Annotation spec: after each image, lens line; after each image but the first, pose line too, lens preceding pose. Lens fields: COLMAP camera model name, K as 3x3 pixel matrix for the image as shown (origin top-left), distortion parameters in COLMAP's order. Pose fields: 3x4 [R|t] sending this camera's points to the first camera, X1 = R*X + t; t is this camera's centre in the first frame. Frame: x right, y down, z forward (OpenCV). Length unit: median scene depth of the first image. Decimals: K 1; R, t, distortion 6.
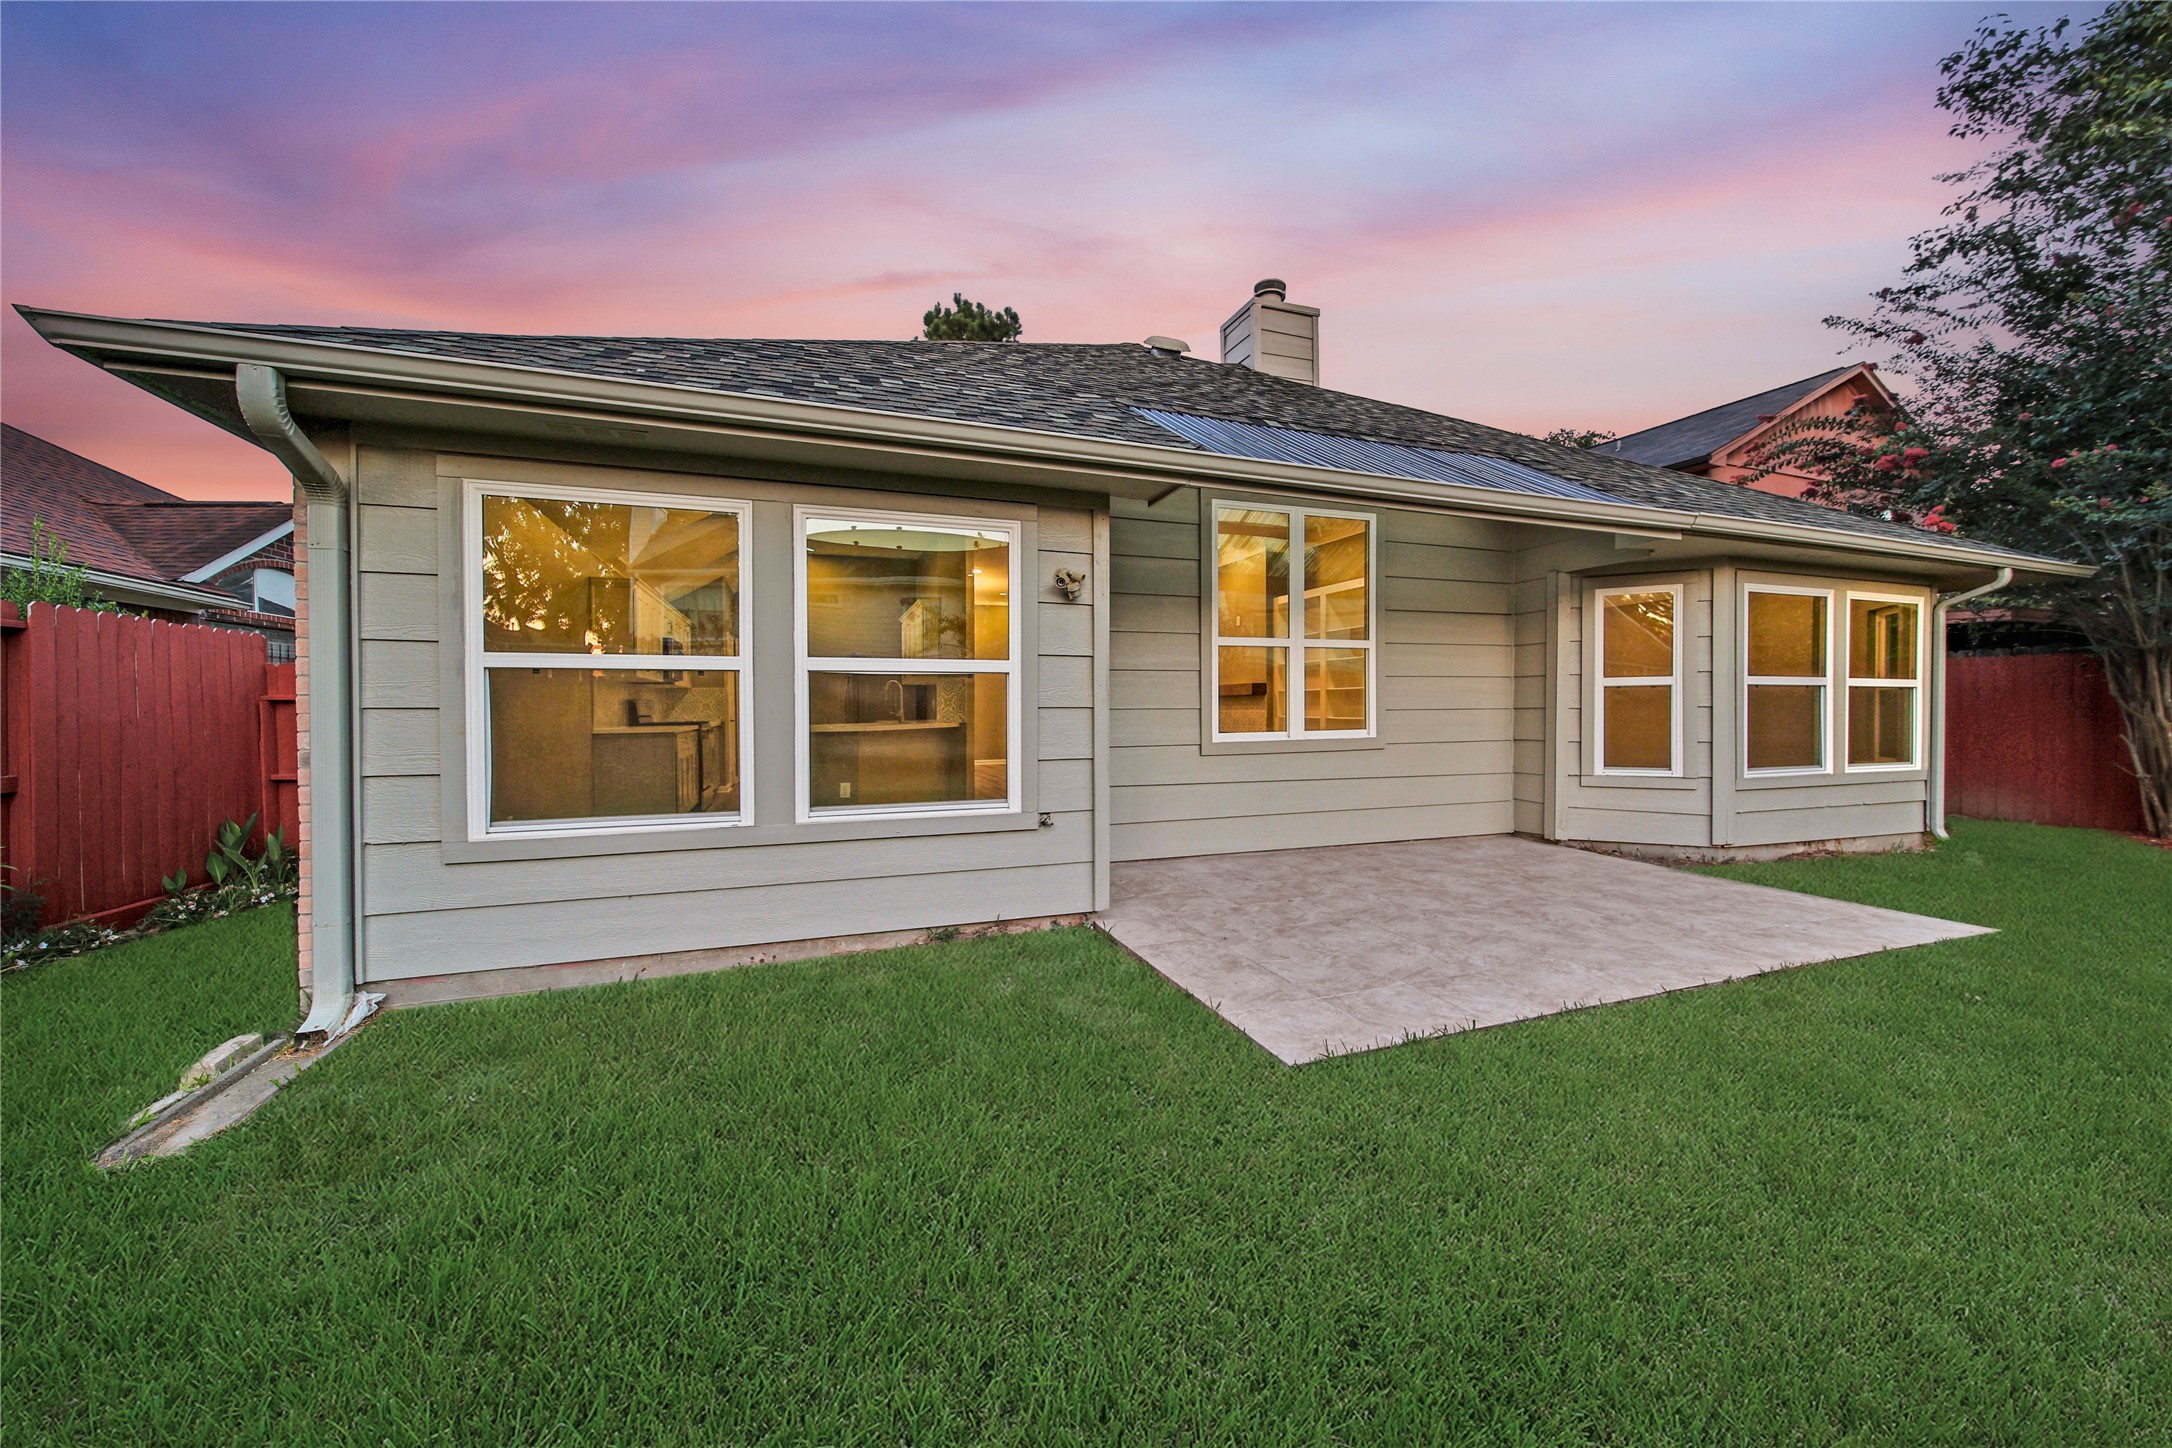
lens RADIAL K [[760.0, 0, 1099.4], [0, 760.0, 715.8], [0, 0, 1]] dist [0.000984, -0.001852]
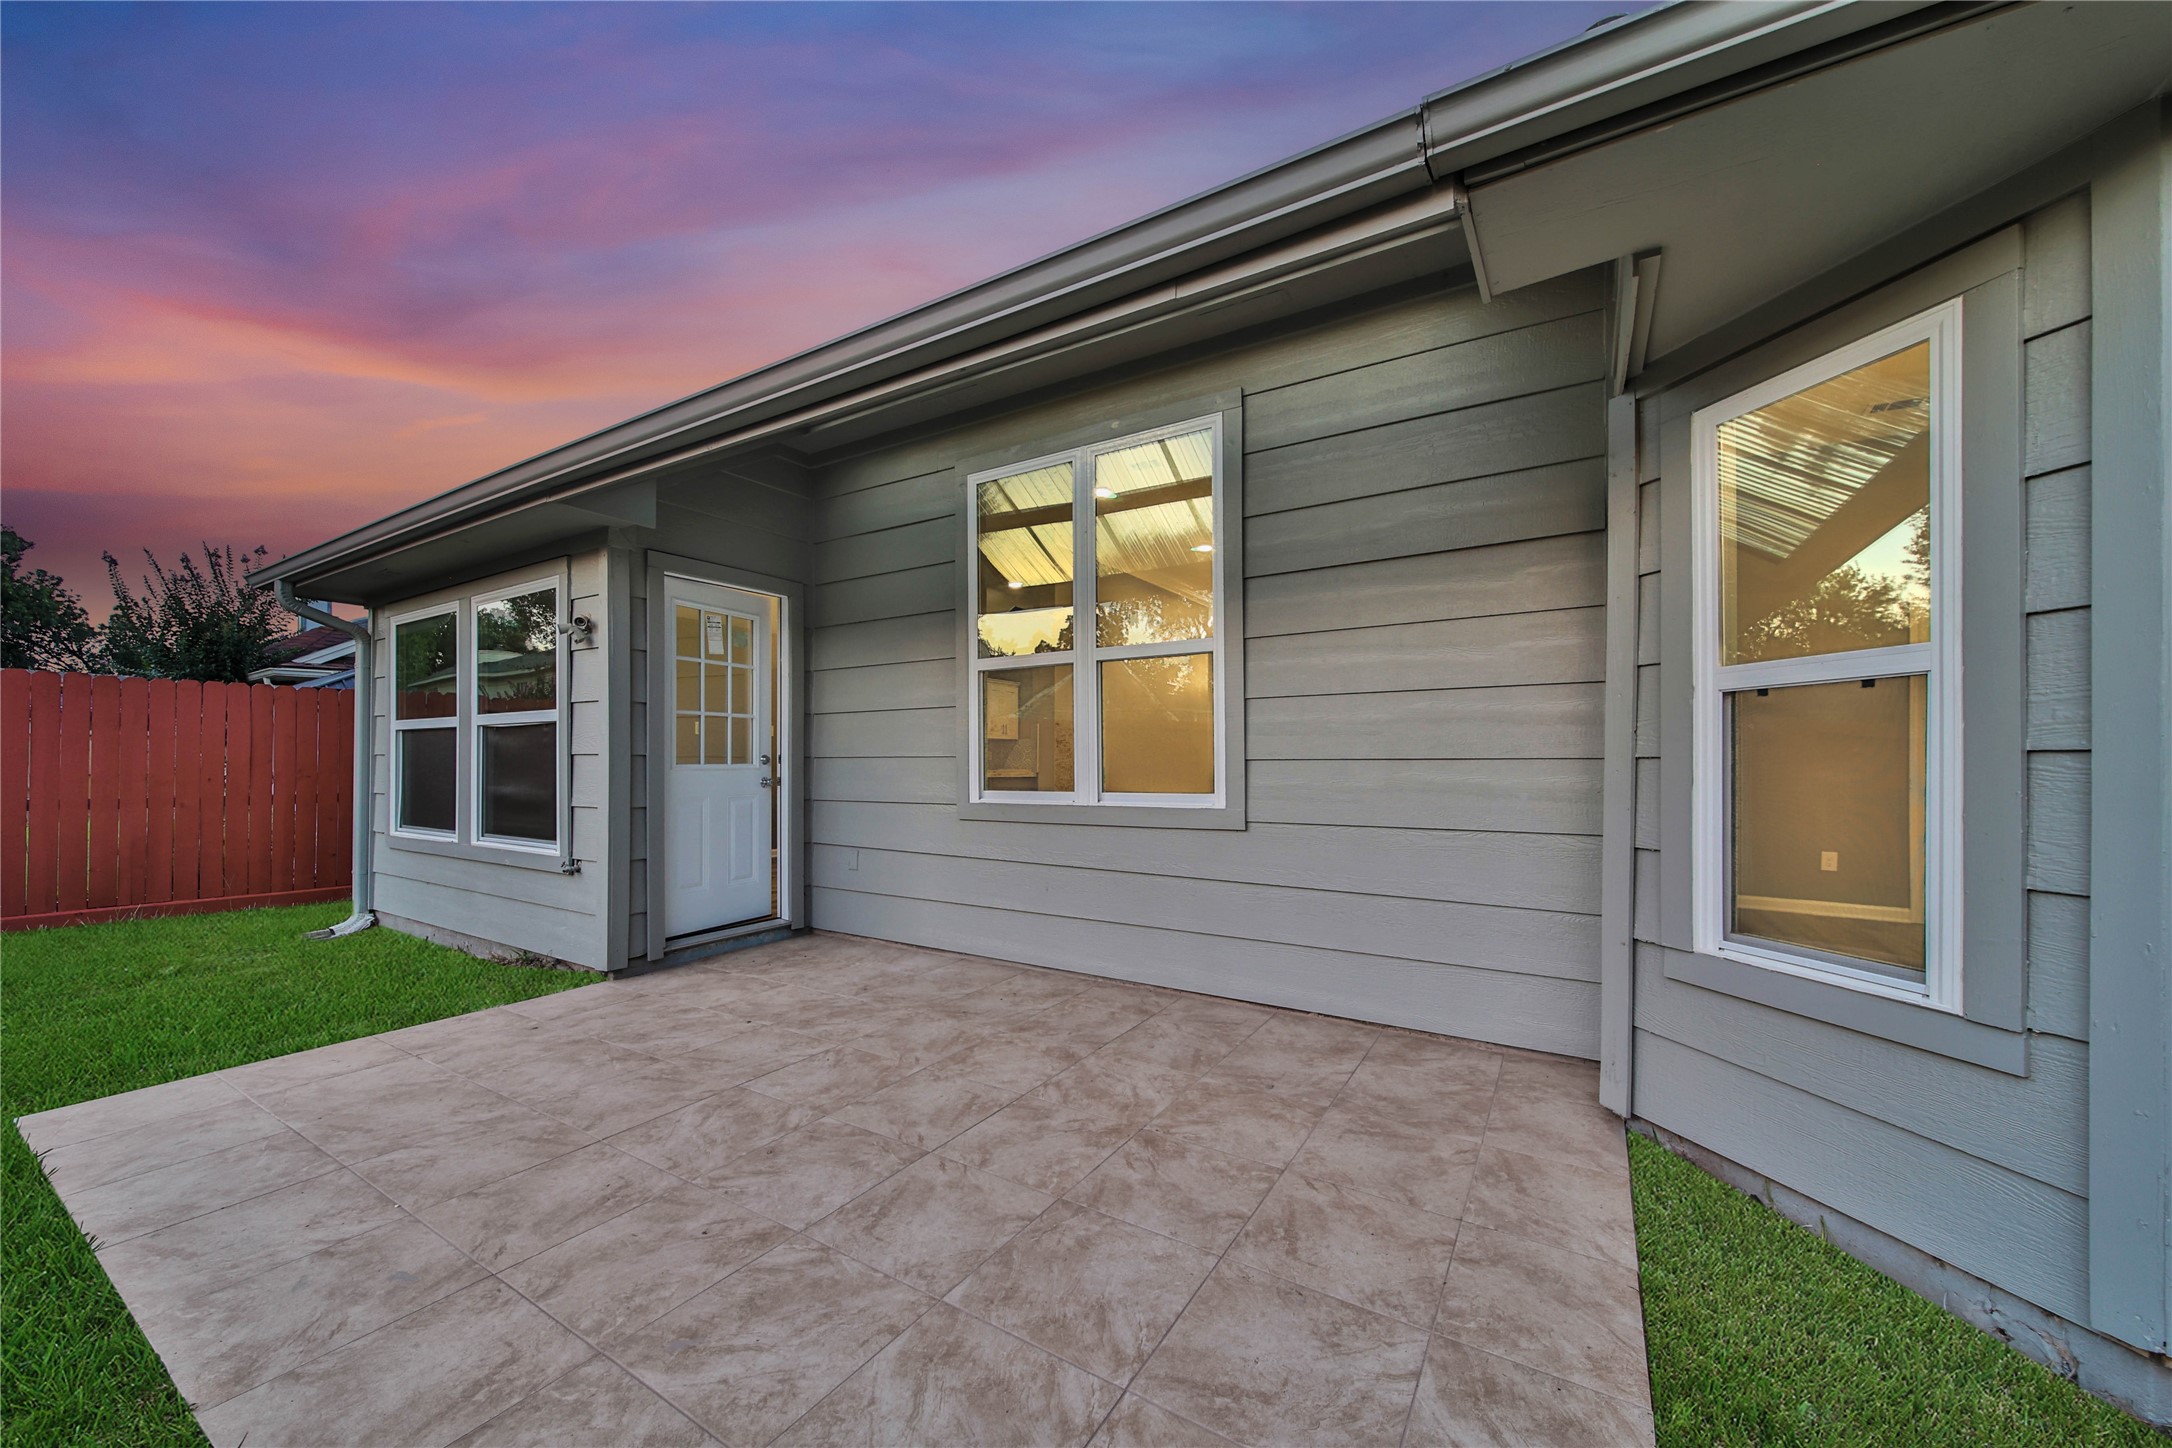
lens RADIAL K [[790.0, 0, 1116.5], [0, 790.0, 753.3], [0, 0, 1]] dist [0.000263, -0.000048]
pose [[0.636918, 0.000203, -0.770932, 0.642551], [-0.009282, 0.999929, -0.007406, -0.005930], [0.770876, 0.011873, 0.636875, 0.480574]]
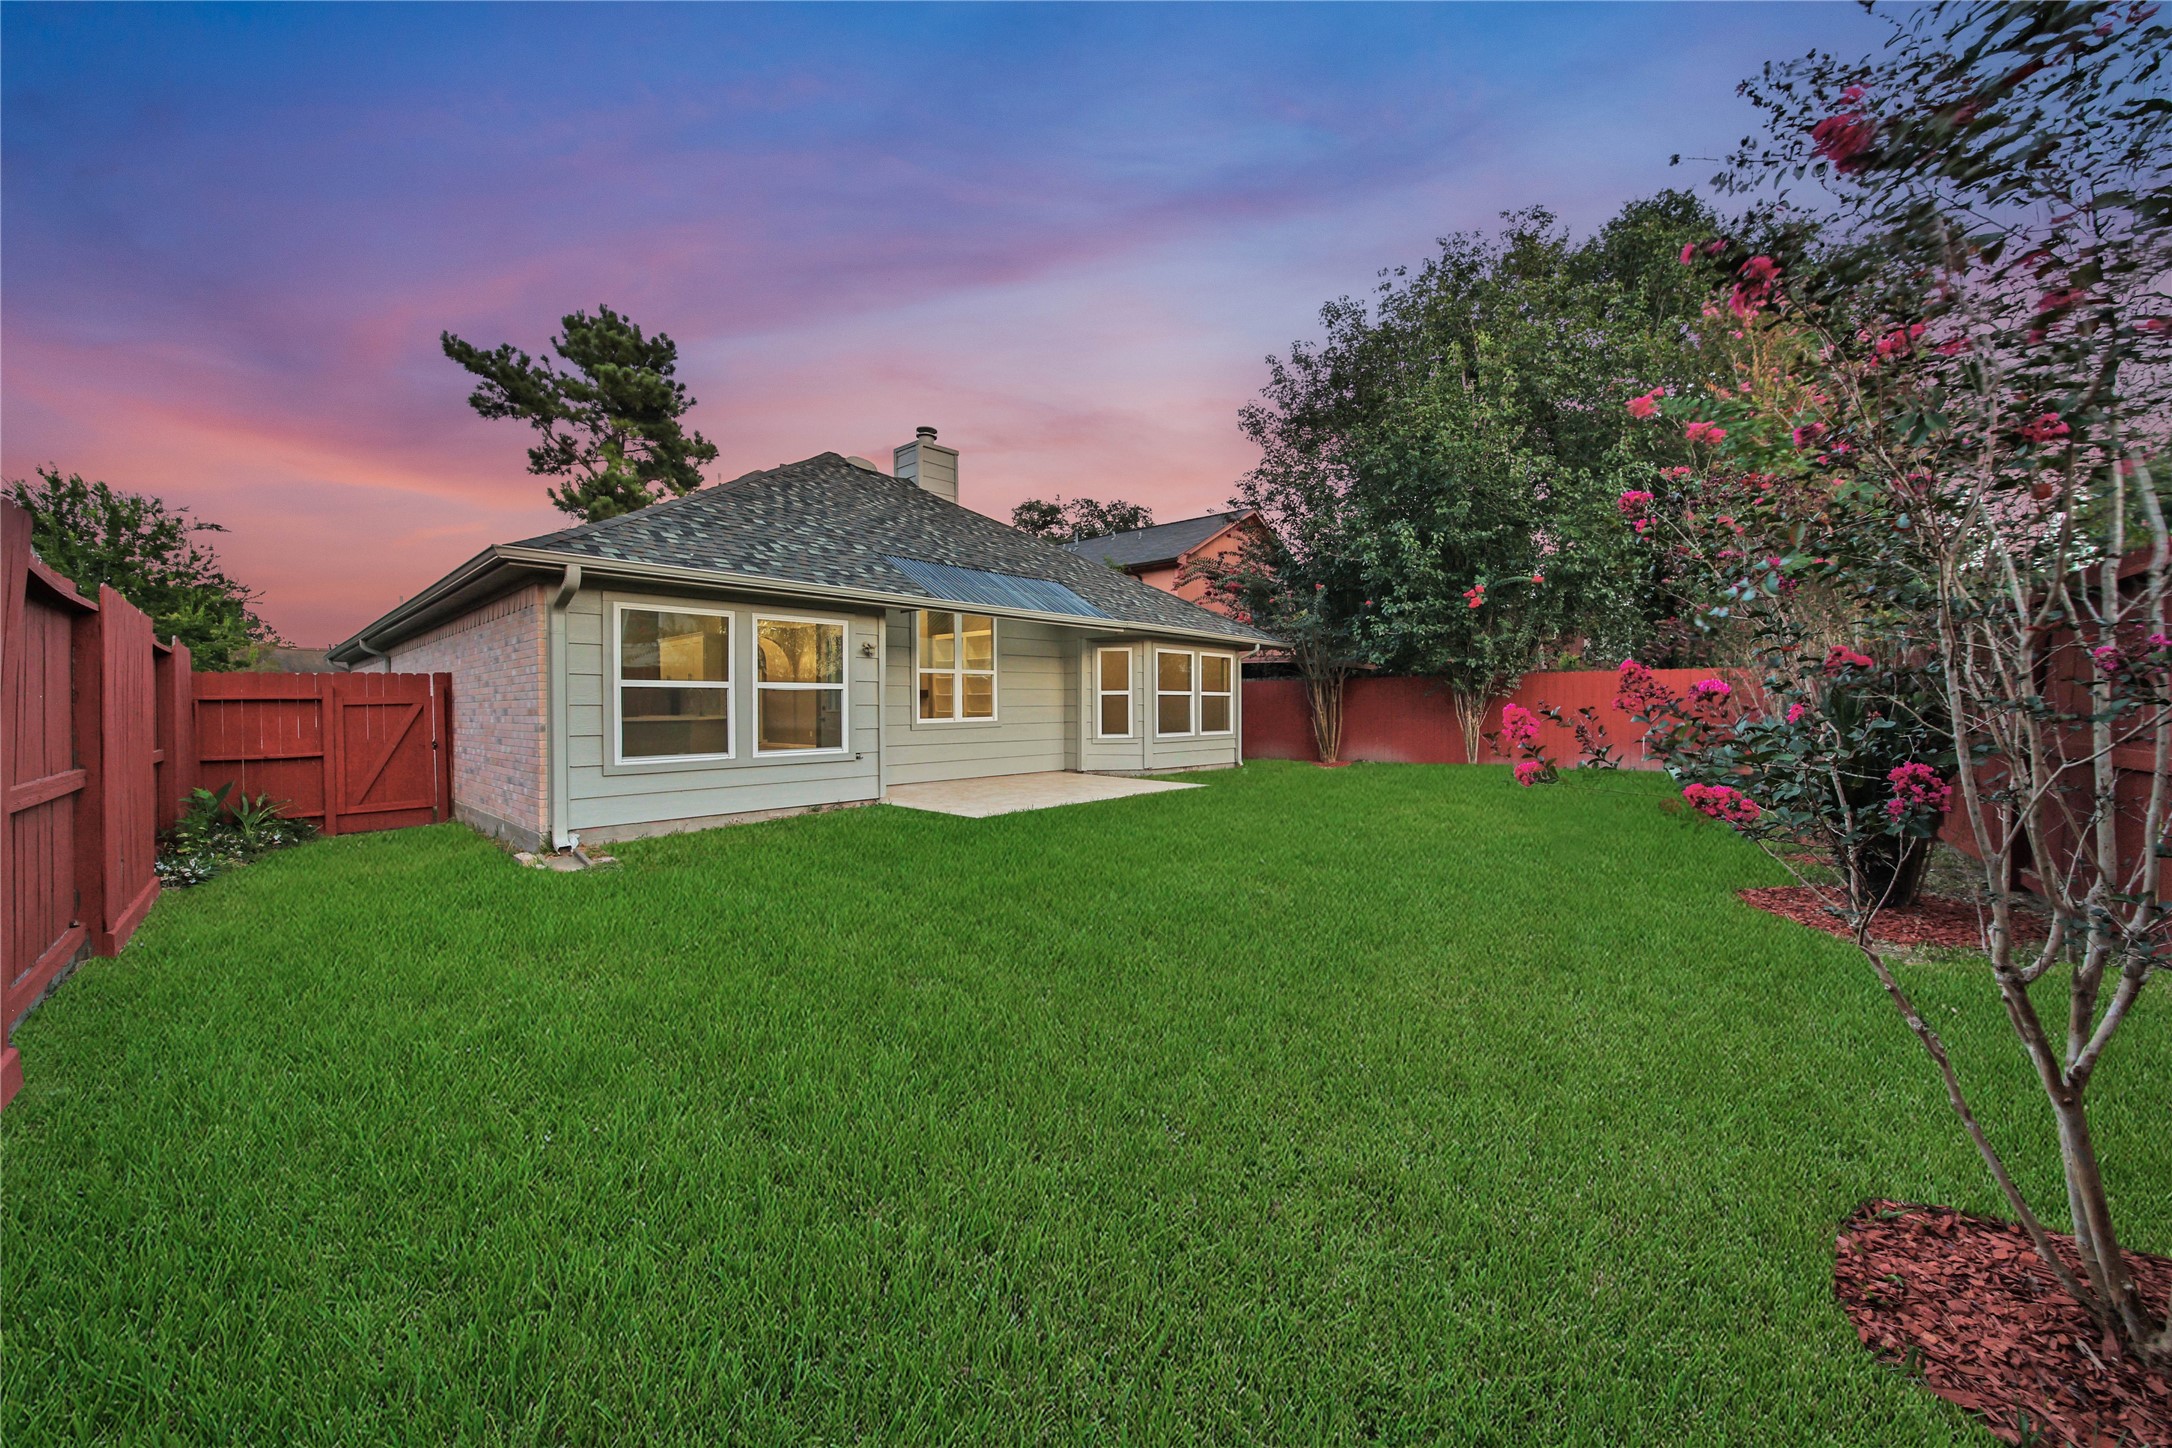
lens RADIAL K [[760.0, 0, 1099.4], [0, 760.0, 715.8], [0, 0, 1]] dist [0.000984, -0.001852]
pose [[0.878176, -0.006427, 0.478295, -0.333934], [0.005424, 0.999979, 0.003477, 0.010628], [-0.478308, -0.000459, 0.878192, -0.826584]]
